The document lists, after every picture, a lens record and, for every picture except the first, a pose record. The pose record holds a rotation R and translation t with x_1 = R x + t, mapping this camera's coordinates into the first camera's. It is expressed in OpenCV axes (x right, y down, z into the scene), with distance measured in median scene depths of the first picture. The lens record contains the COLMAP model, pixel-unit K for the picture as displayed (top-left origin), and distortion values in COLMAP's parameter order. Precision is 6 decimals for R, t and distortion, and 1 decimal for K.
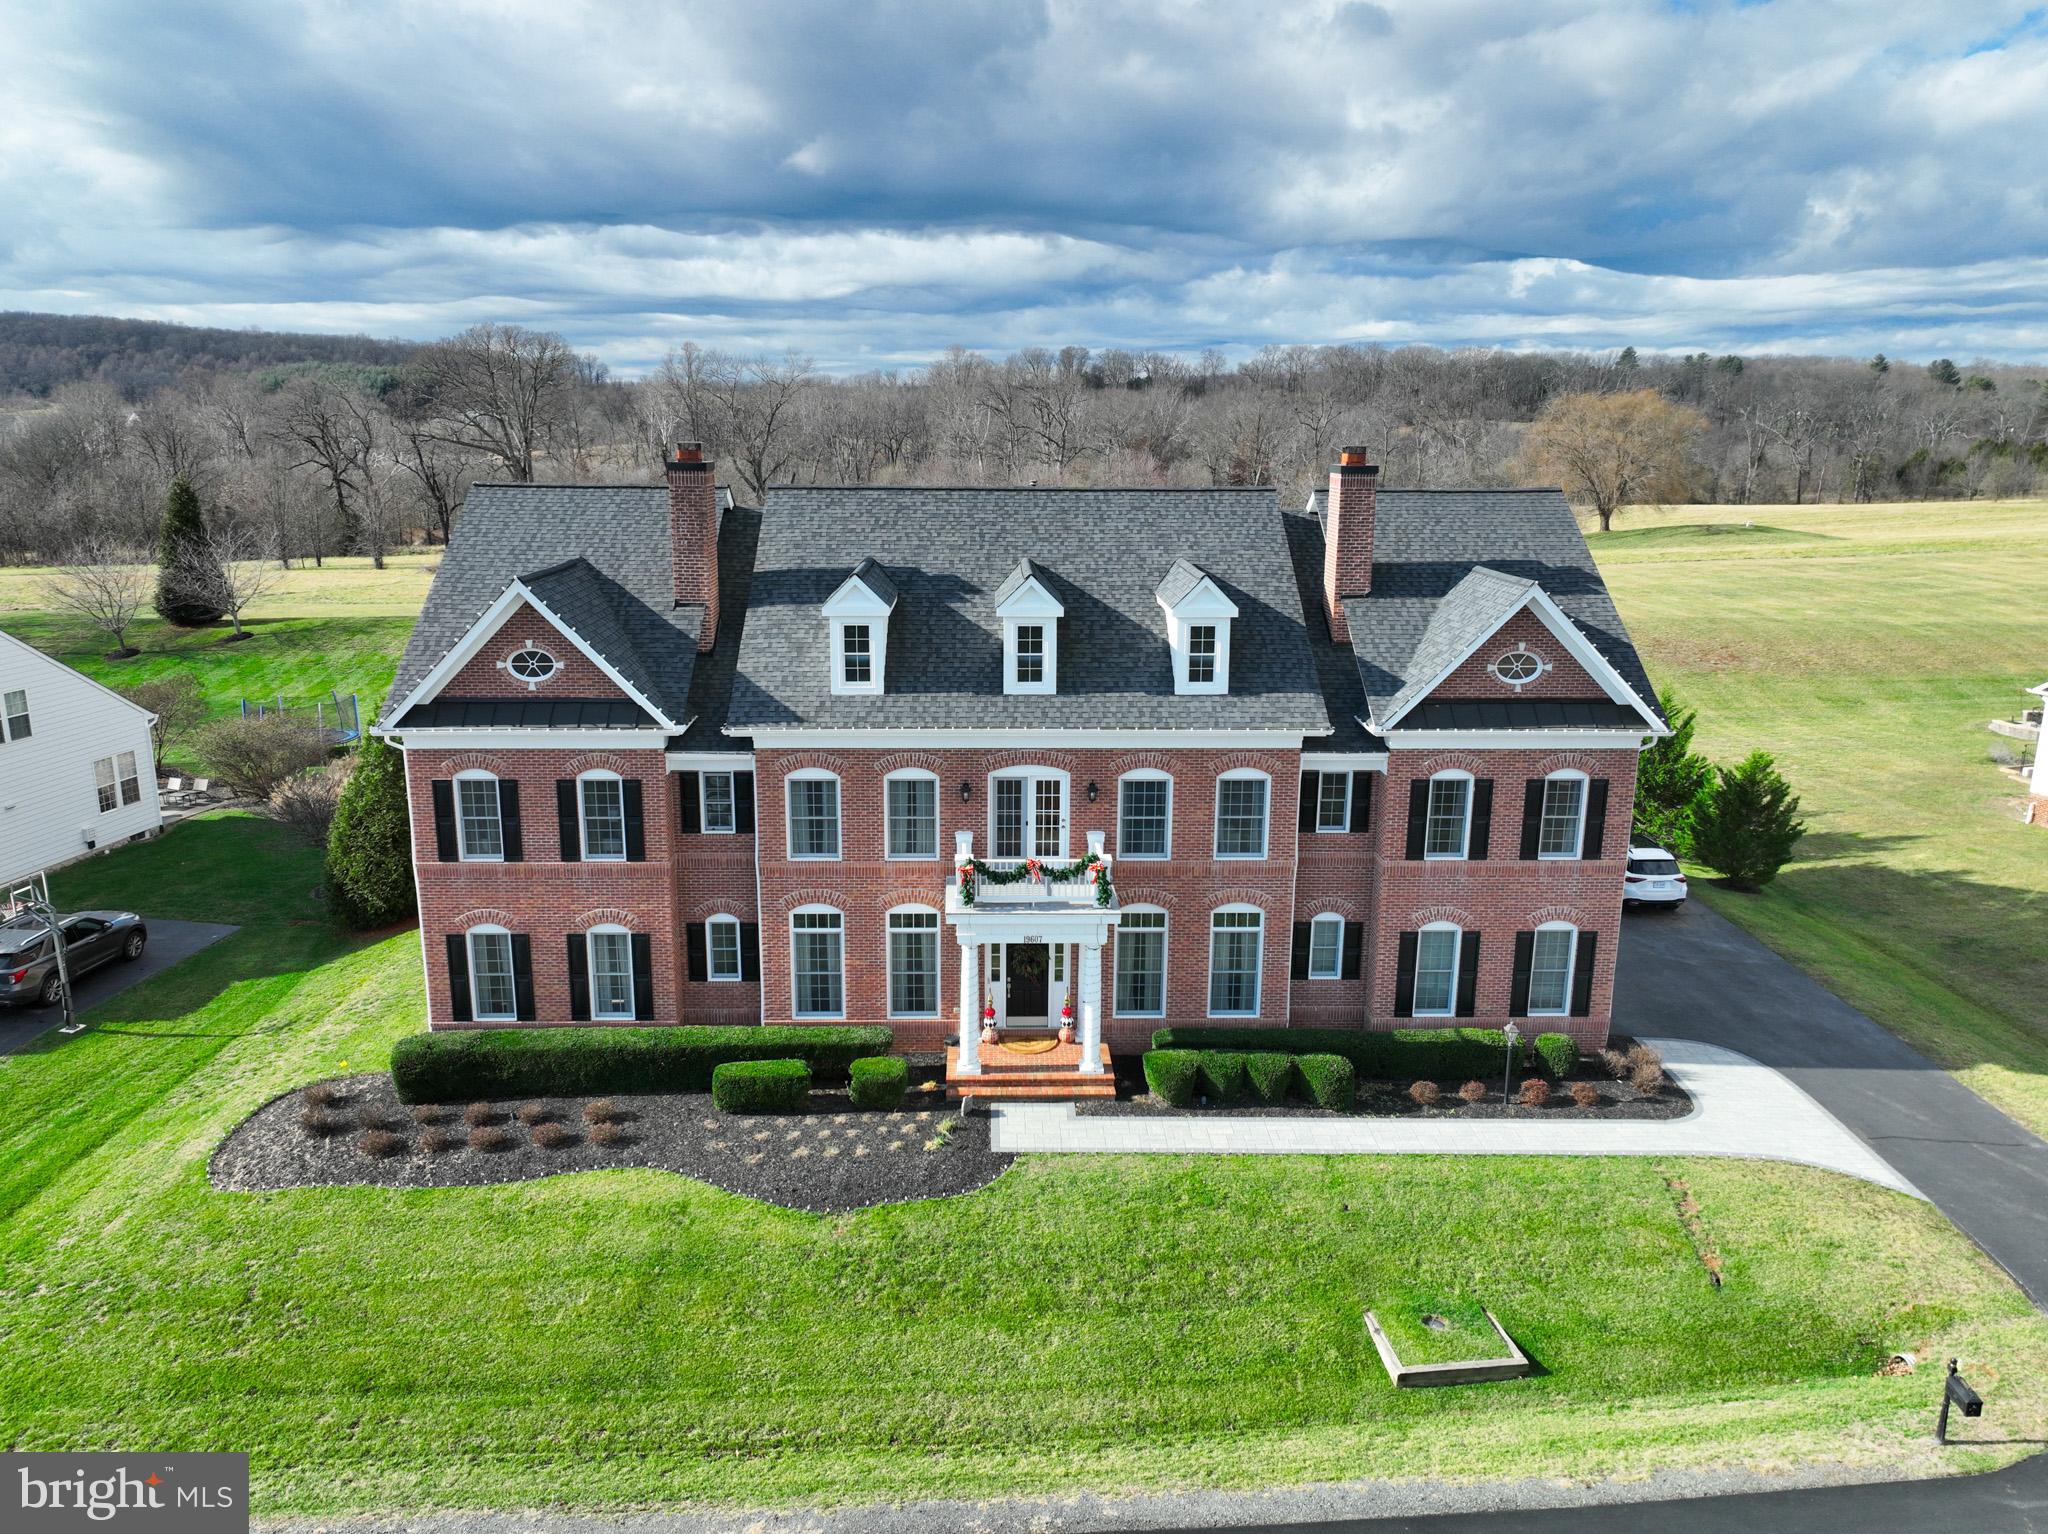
lens RADIAL K [[1467.8, 0, 961.1], [0, 1467.8, 771.1], [0, 0, 1]] dist [-0.000483, -0.000548]
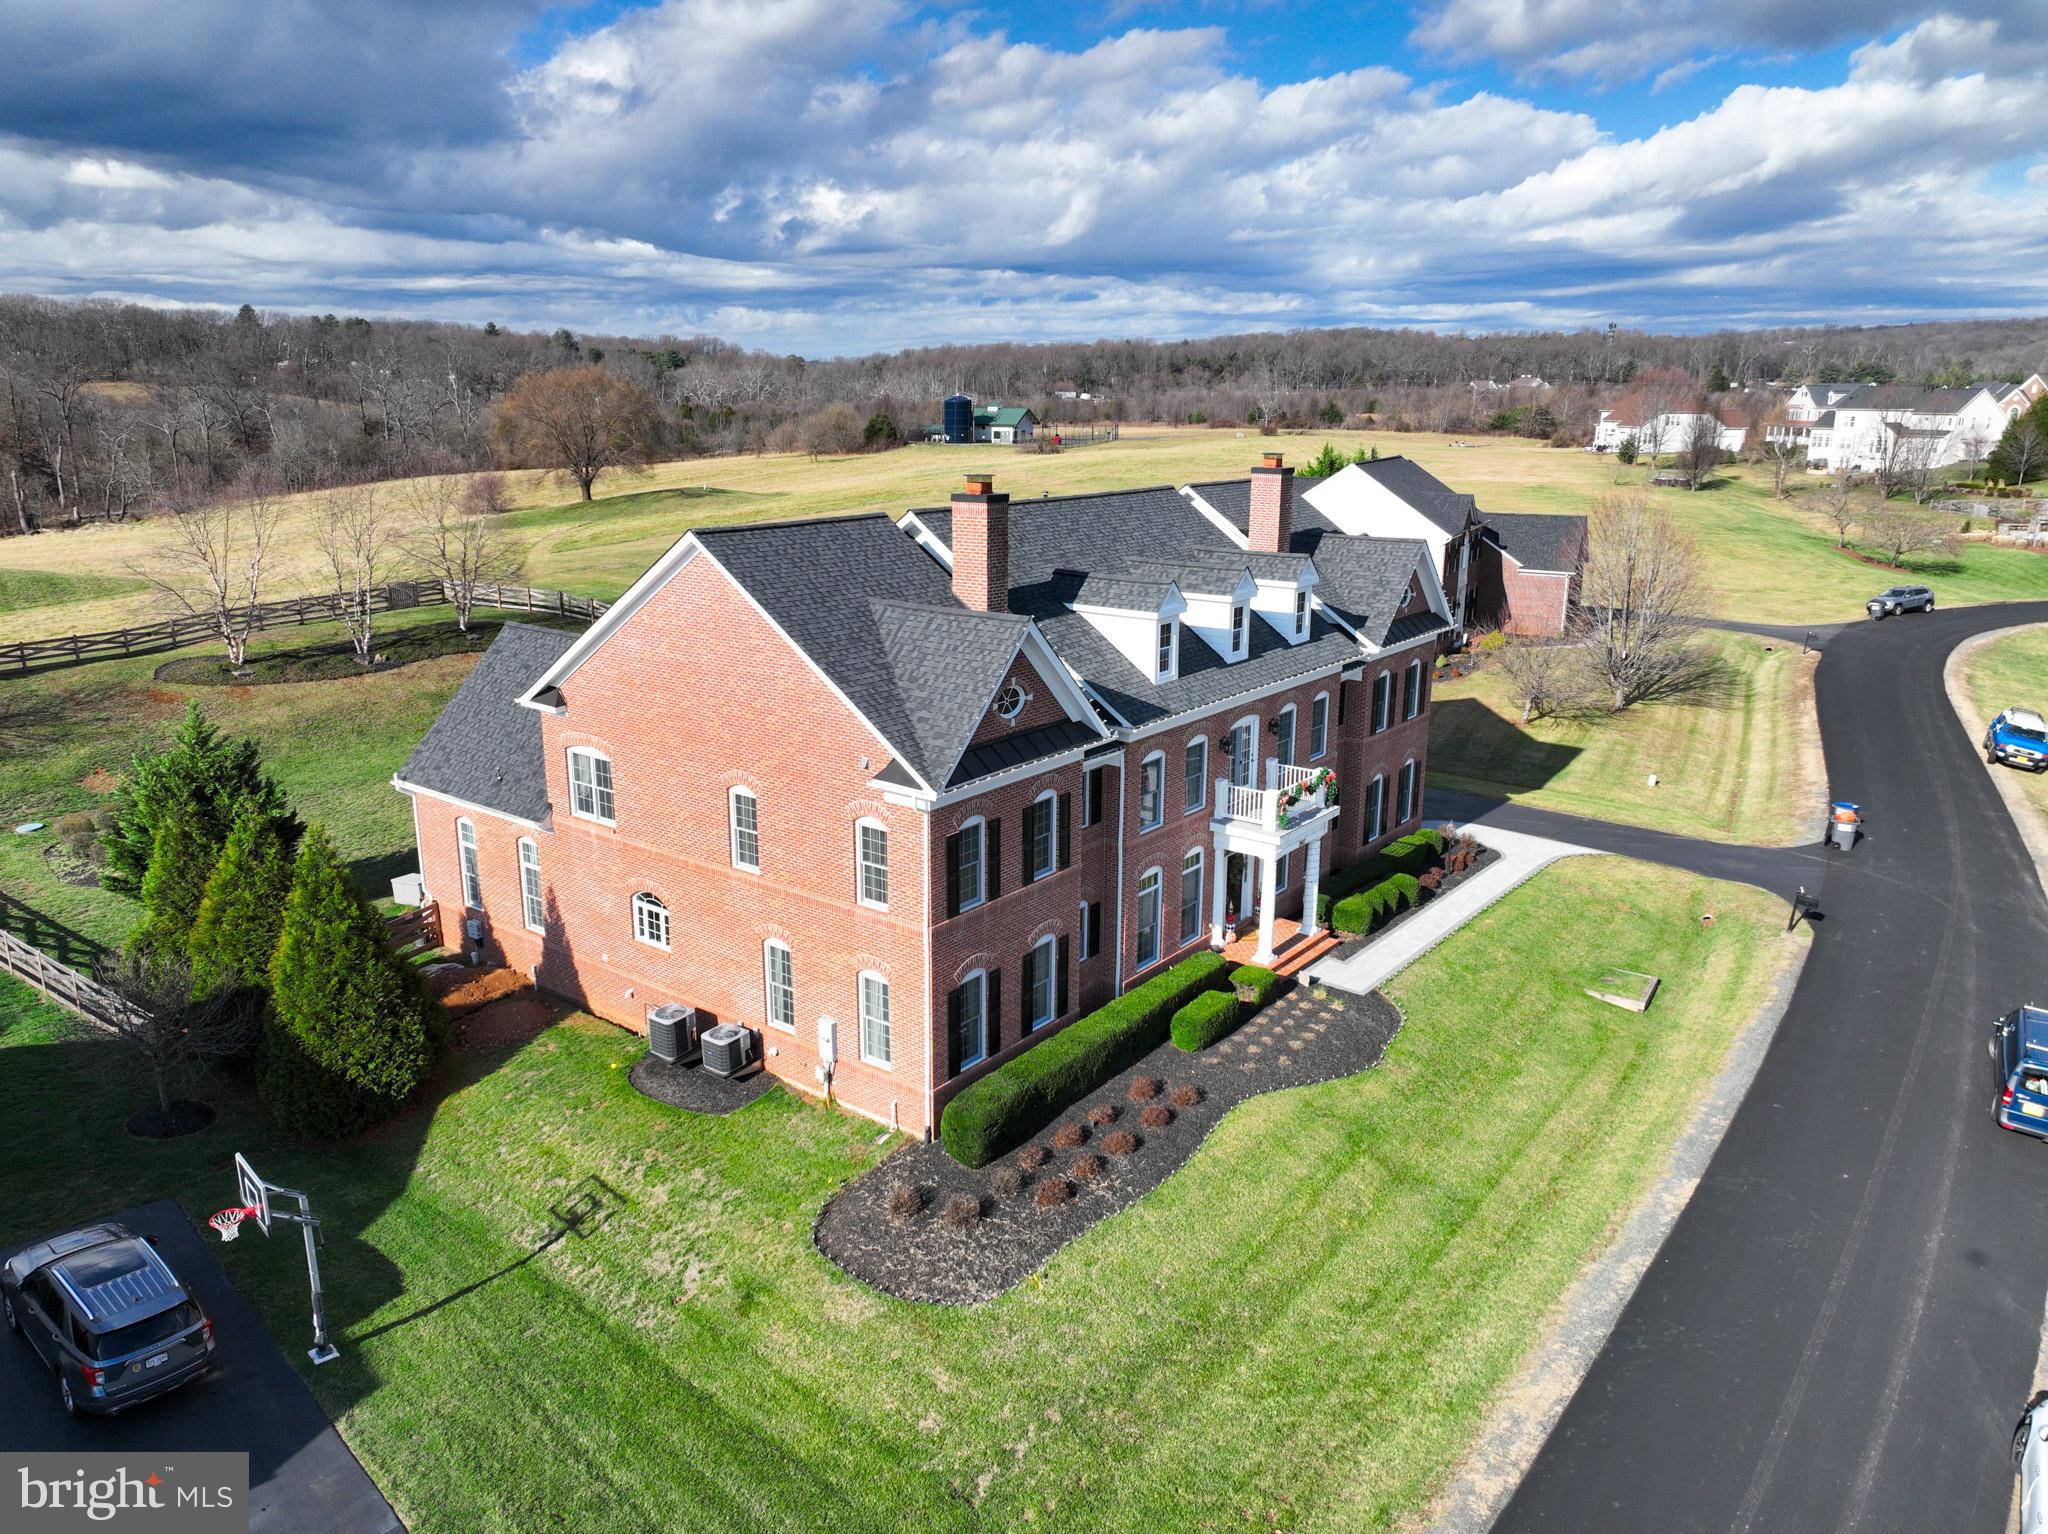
lens RADIAL K [[1505.9, 0, 1009.7], [0, 1505.9, 796.3], [0, 0, 1]] dist [0.005565, -0.034402]
pose [[0.597751, -0.208524, 0.774087, -1.120352], [0.178831, 0.975932, 0.124804, -0.138815], [-0.781481, 0.063829, 0.620655, 0.357814]]
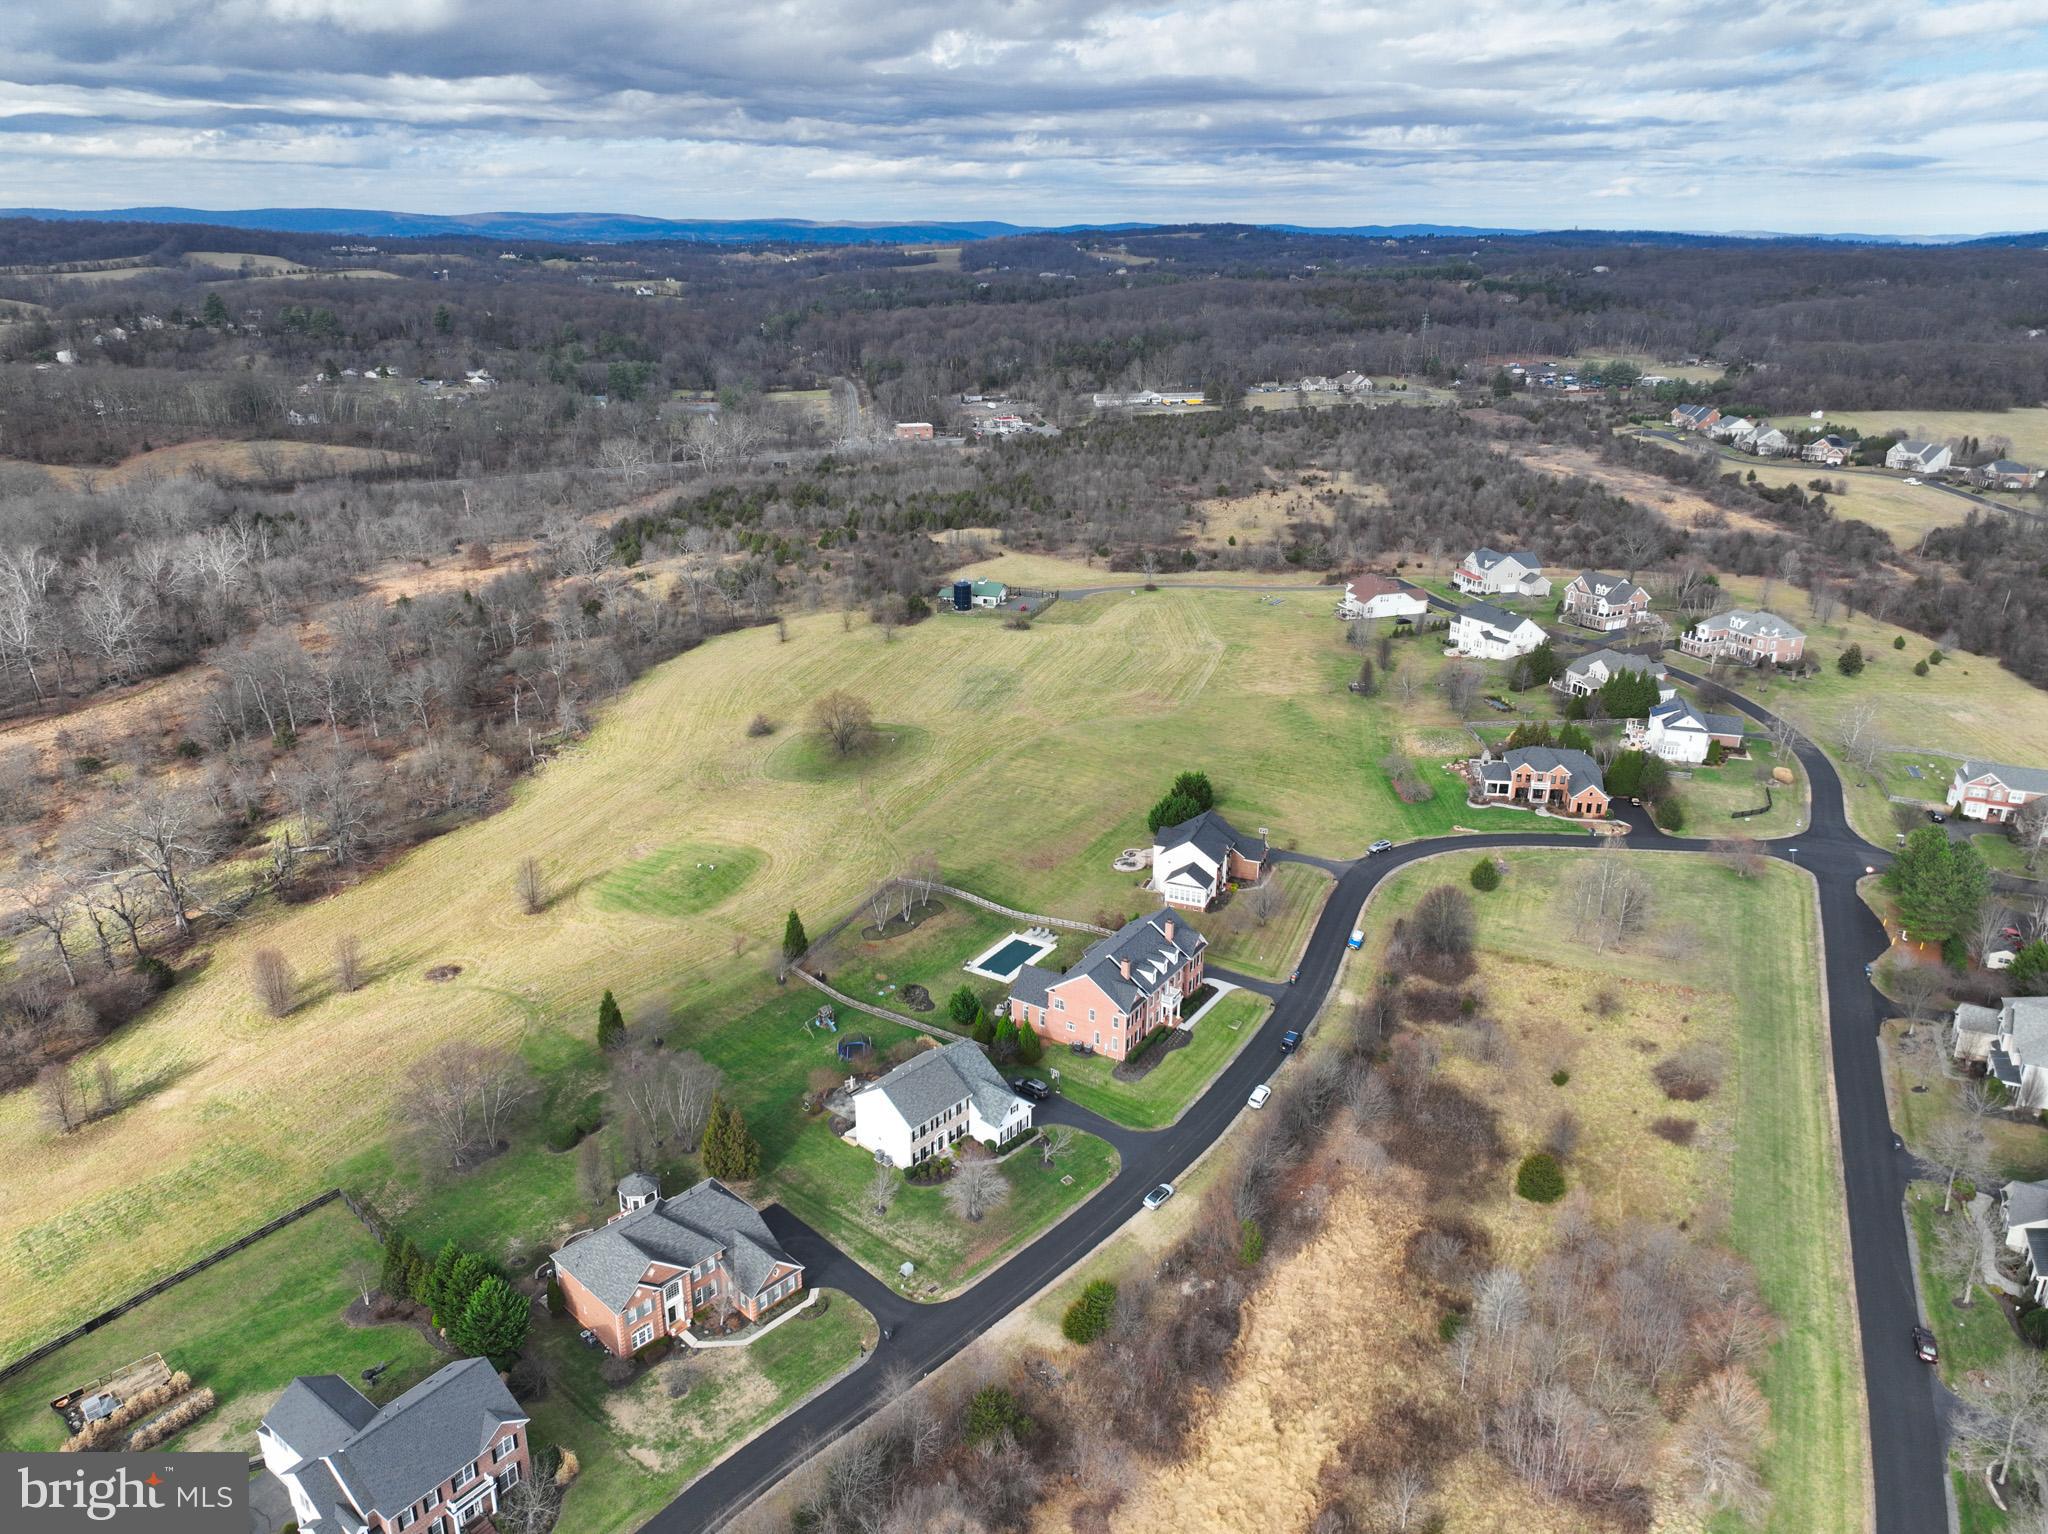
lens RADIAL K [[1489.3, 0, 1040.4], [0, 1489.3, 764.8], [0, 0, 1]] dist [0.009591, 0.004042]
pose [[0.510312, -0.275215, 0.814763, -5.982891], [0.191931, 0.959962, 0.204048, -2.659073], [-0.838298, 0.052250, 0.542703, -2.521888]]
